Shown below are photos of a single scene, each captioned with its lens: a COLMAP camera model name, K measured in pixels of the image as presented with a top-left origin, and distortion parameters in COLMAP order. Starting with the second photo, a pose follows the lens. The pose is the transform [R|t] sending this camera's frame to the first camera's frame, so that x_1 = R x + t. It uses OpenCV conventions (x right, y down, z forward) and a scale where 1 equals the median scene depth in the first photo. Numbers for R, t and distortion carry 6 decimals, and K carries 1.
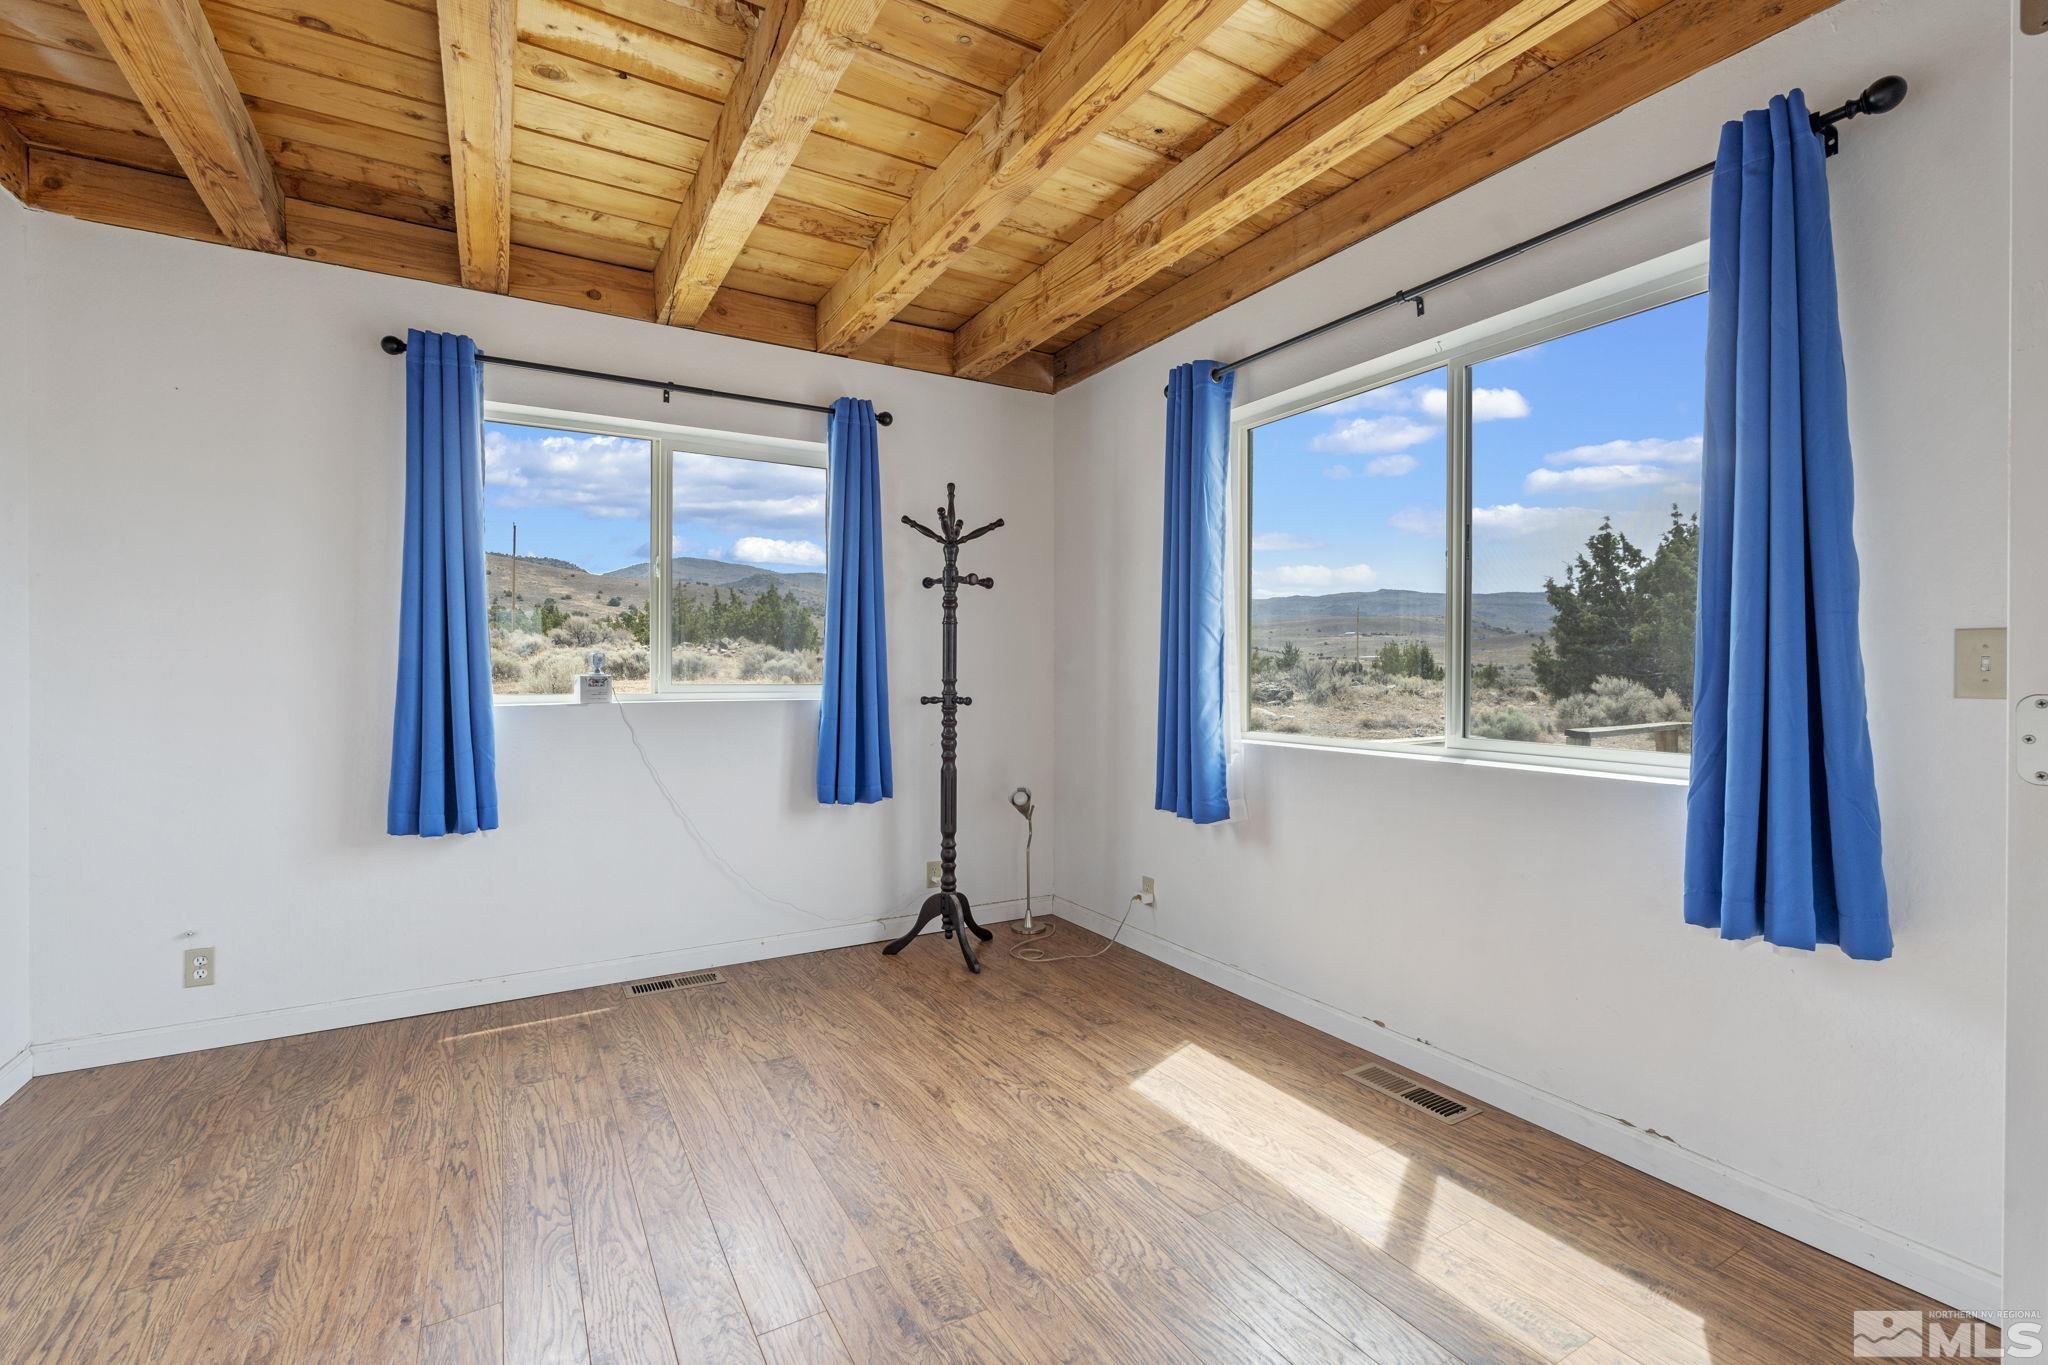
lens RADIAL K [[893.3, 0, 1011.4], [0, 893.3, 678.5], [0, 0, 1]] dist [-0.006301, 0.001386]
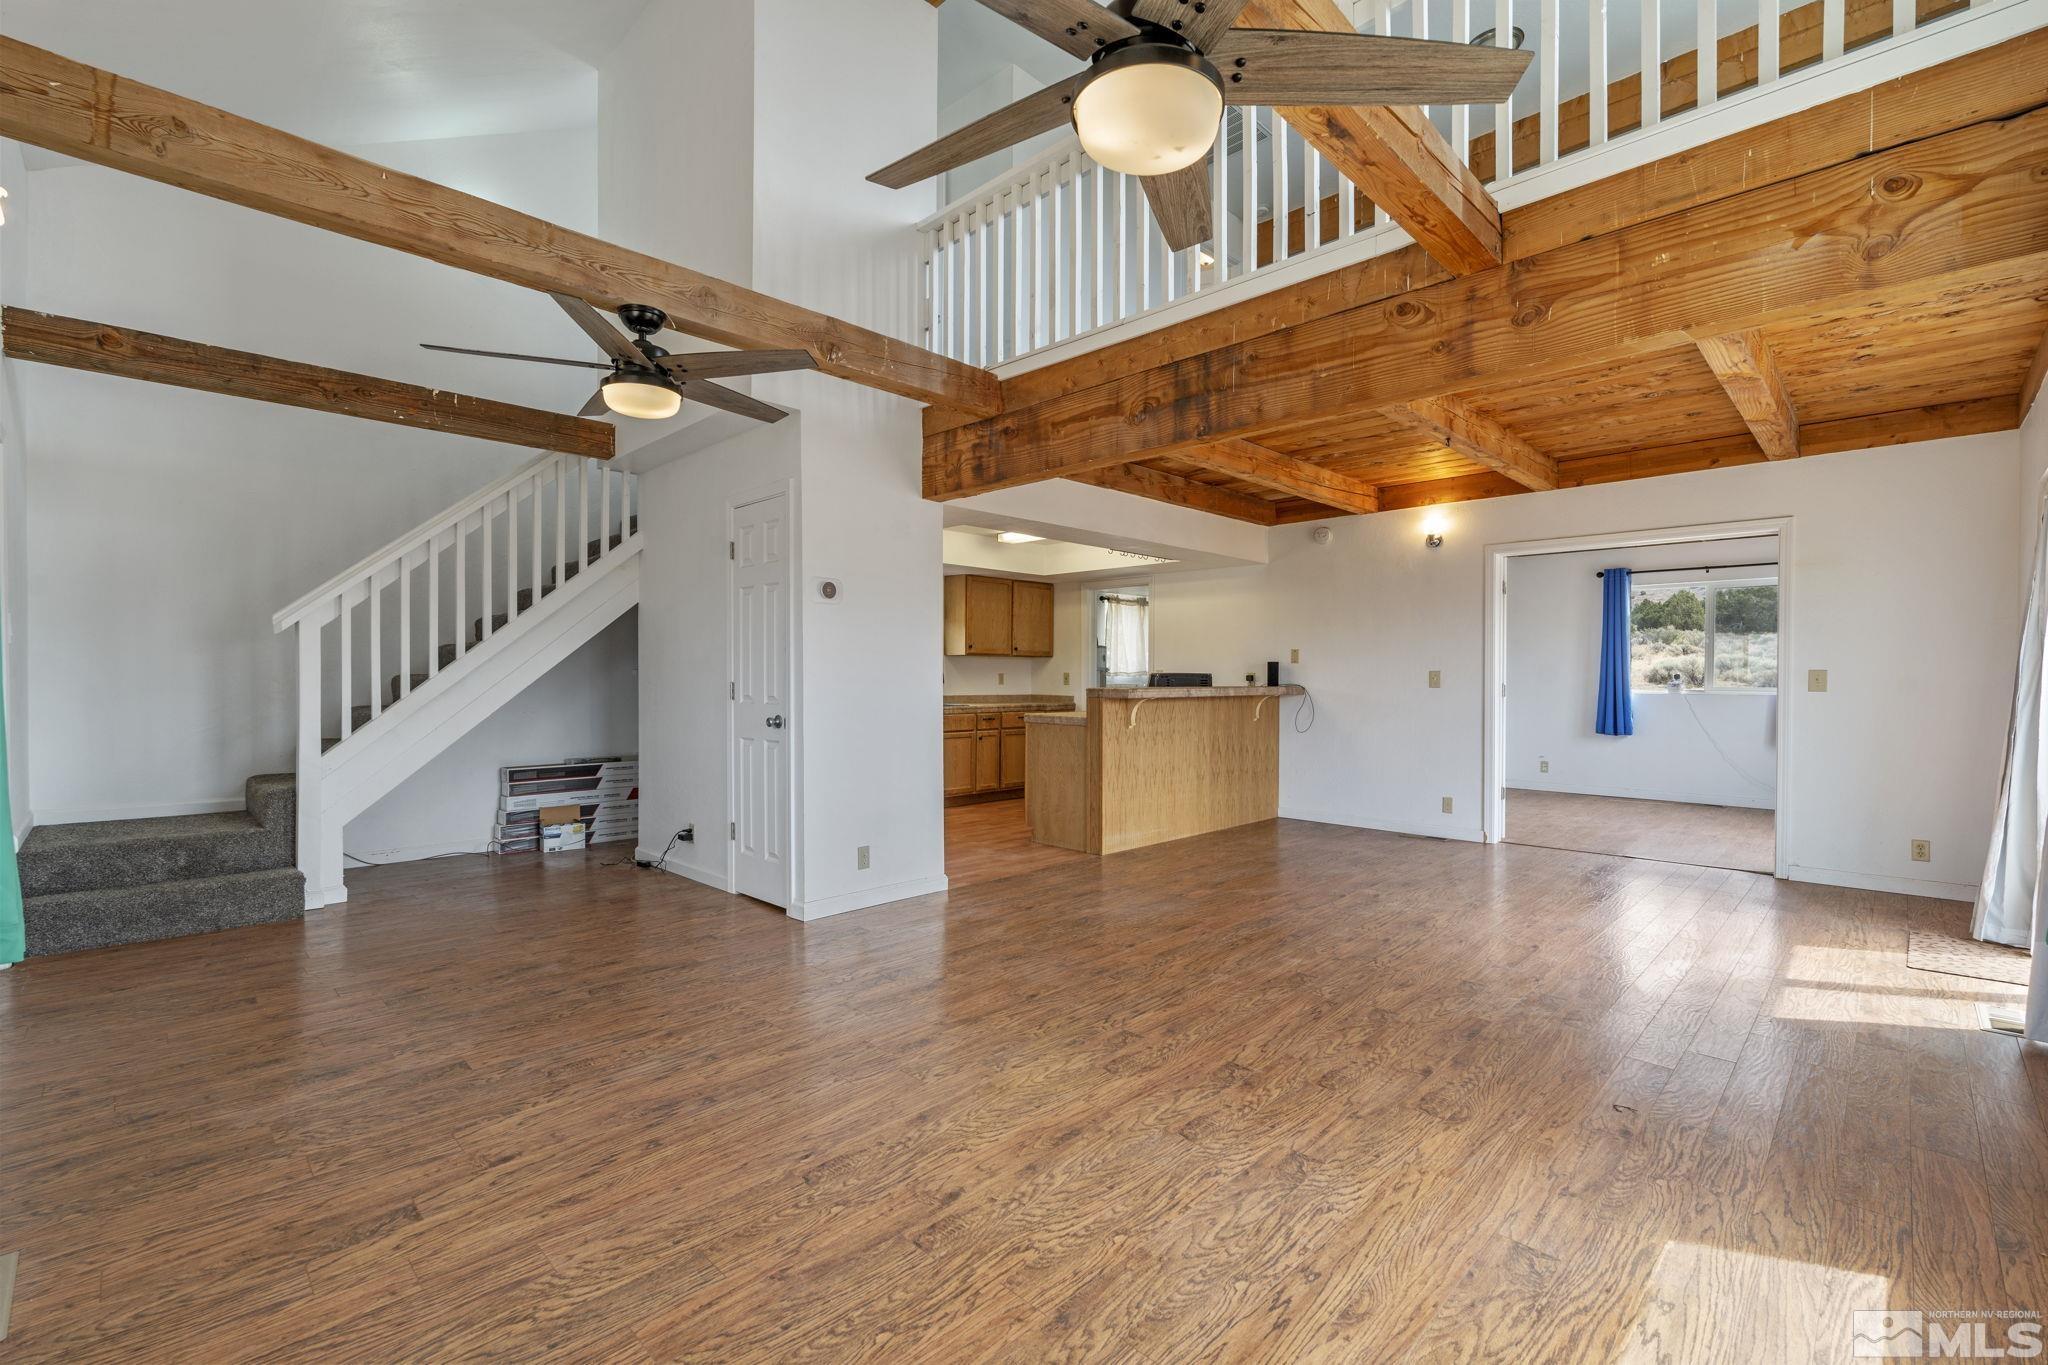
lens RADIAL K [[893.3, 0, 1014.2], [0, 893.3, 676.5], [0, 0, 1]] dist [-0.006301, 0.001386]
pose [[0.257634, 0.001857, -0.966241, 1.795509], [-0.011313, 0.999935, -0.001095, 0.004051], [0.966176, 0.011213, 0.257638, -1.783144]]
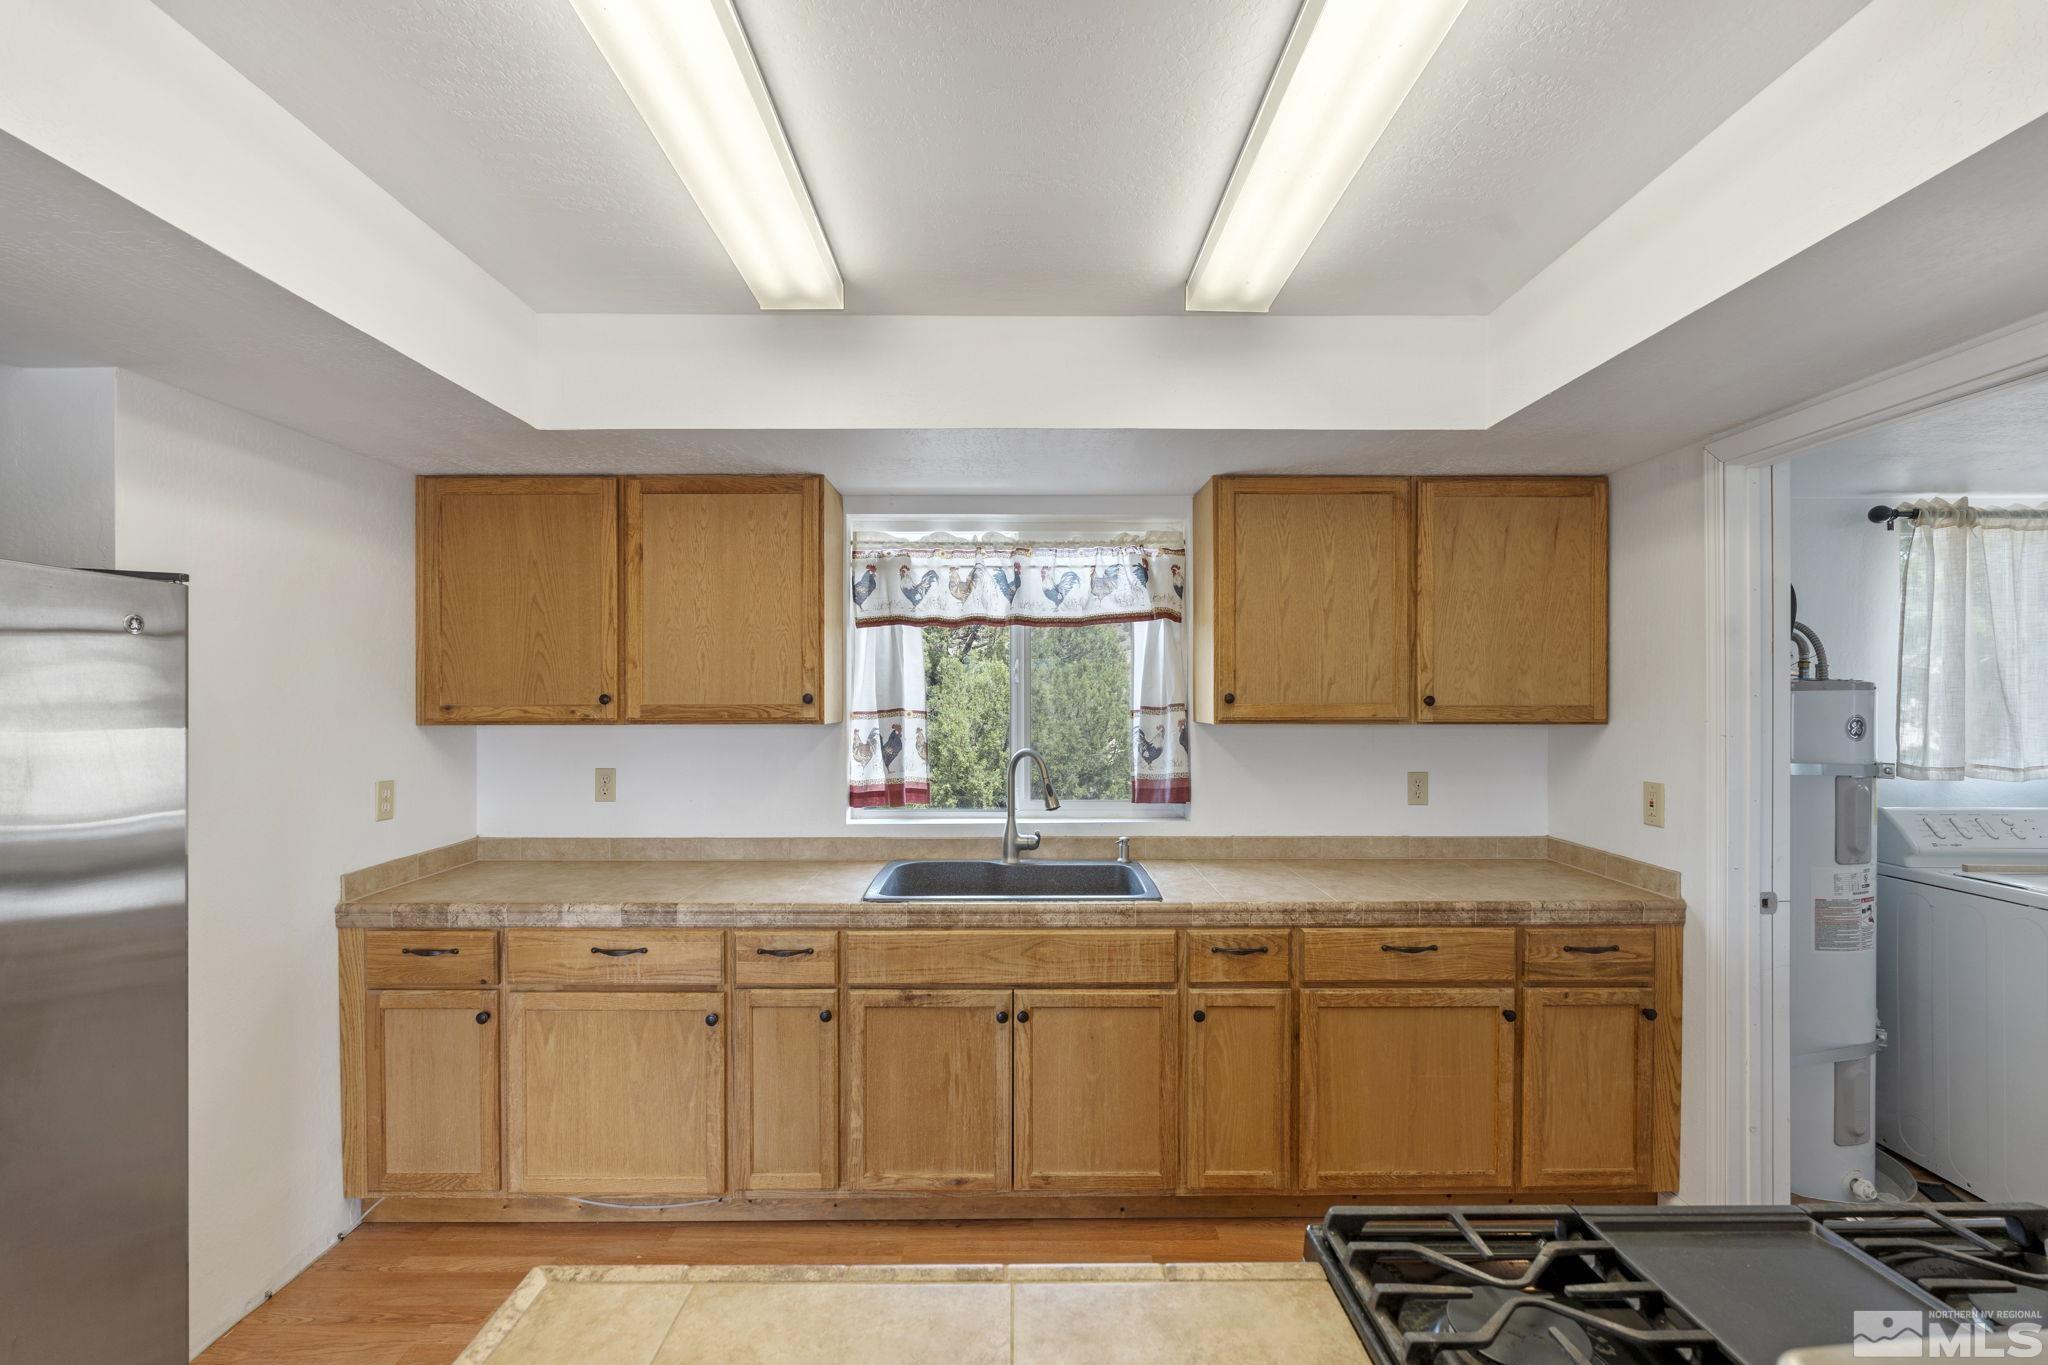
lens RADIAL K [[893.3, 0, 1026.6], [0, 893.3, 696.2], [0, 0, 1]] dist [-0.006301, 0.001386]
pose [[-0.486014, 0.002176, -0.873948, -0.229649], [-0.006146, 0.999964, 0.005908, -0.106211], [0.873929, 0.008242, -0.485983, -0.864227]]
